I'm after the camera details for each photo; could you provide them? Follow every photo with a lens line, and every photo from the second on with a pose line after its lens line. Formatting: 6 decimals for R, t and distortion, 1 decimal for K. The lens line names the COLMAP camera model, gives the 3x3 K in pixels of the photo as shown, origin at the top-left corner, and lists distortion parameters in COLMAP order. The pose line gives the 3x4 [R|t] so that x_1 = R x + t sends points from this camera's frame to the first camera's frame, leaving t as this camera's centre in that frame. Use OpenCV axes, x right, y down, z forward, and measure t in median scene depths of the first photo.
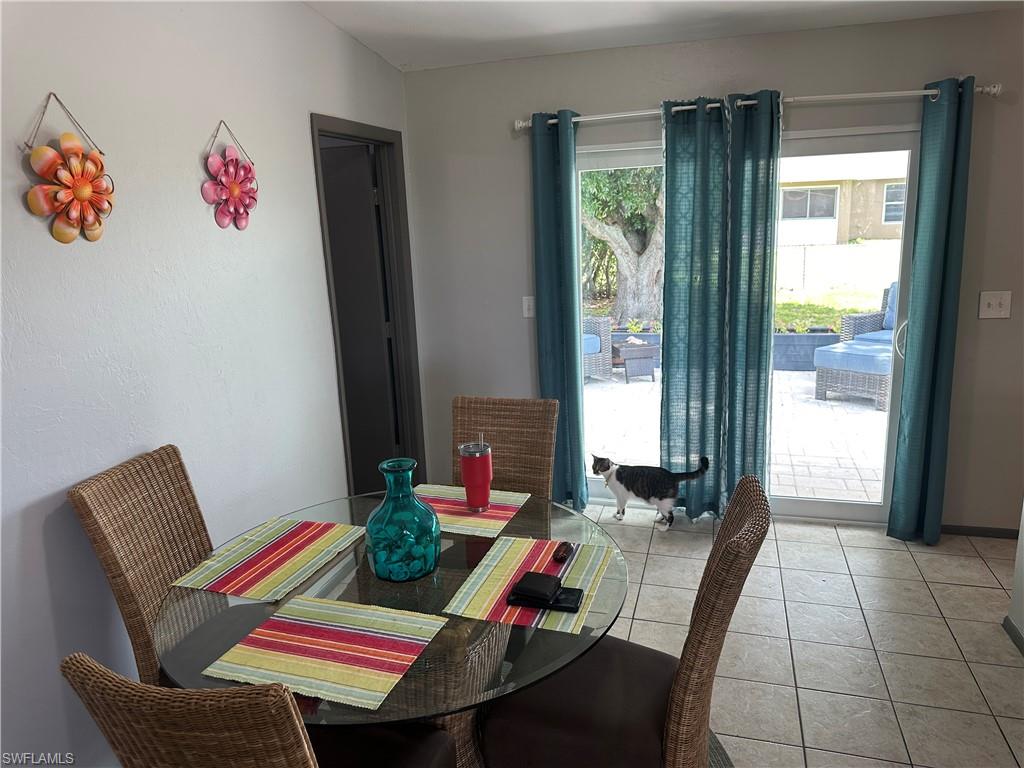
lens RADIAL K [[727.2, 0, 512.9], [0, 727.2, 384.5], [0, 0, 1]] dist [0.054261, -0.063288]
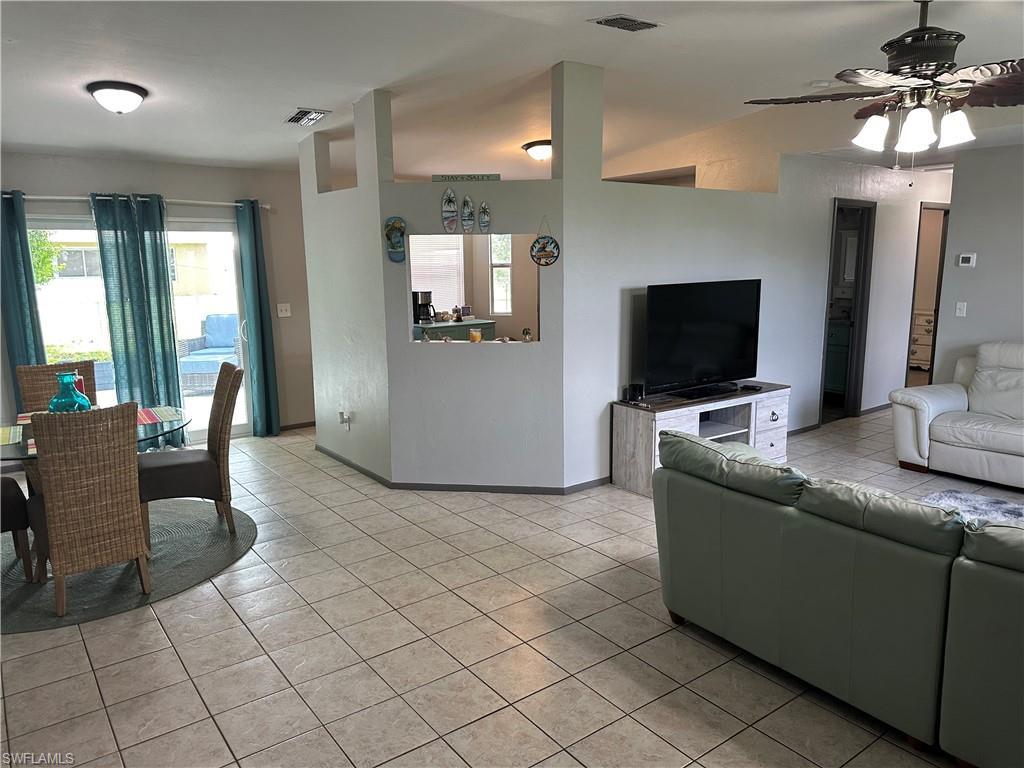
lens RADIAL K [[727.2, 0, 516.1], [0, 727.2, 381.0], [0, 0, 1]] dist [0.054261, -0.063288]
pose [[0.594070, -0.101587, 0.797973, -0.586756], [0.166615, 0.986021, 0.001486, 0.185259], [-0.786969, 0.132071, 0.602692, -0.686661]]
